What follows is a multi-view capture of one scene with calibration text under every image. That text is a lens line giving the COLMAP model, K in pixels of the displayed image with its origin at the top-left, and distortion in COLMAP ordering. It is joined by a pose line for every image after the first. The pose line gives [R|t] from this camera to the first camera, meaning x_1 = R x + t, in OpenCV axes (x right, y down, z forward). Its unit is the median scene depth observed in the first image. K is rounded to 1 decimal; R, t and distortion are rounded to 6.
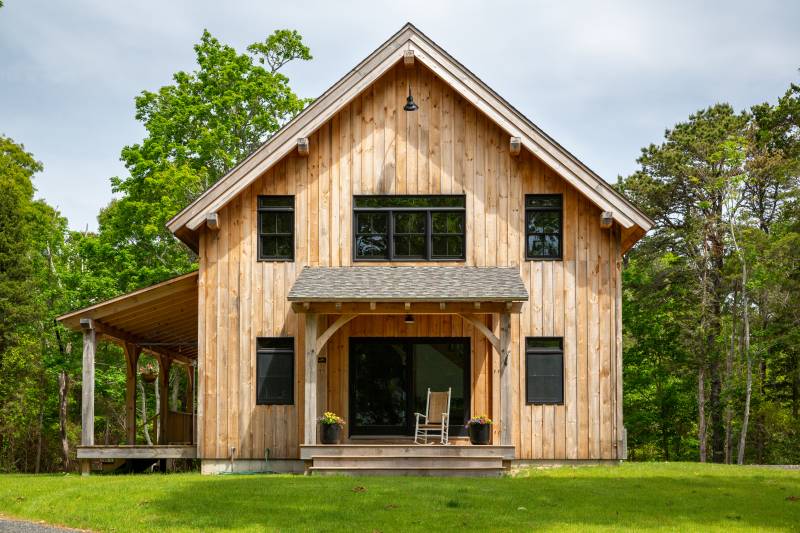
lens RADIAL K [[1451.9, 0, 399.3], [0, 1451.9, 267.3], [0, 0, 1]] dist [-0.030685, 0.000000]
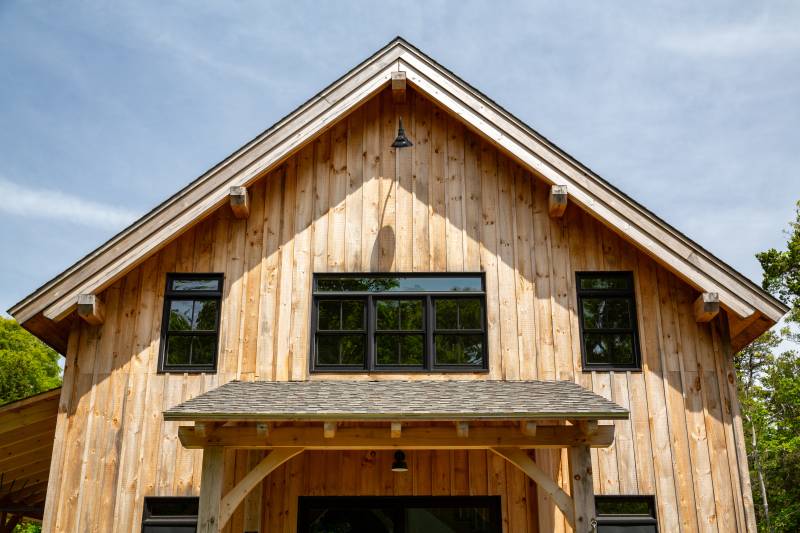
lens RADIAL K [[834.3, 0, 407.1], [0, 834.3, 282.1], [0, 0, 1]] dist [0.003645, 0.000000]
pose [[0.999867, 0.002173, 0.016180, 0.004347], [0.001388, 0.976199, -0.216871, 0.036244], [-0.016266, 0.216865, 0.976066, 0.637731]]
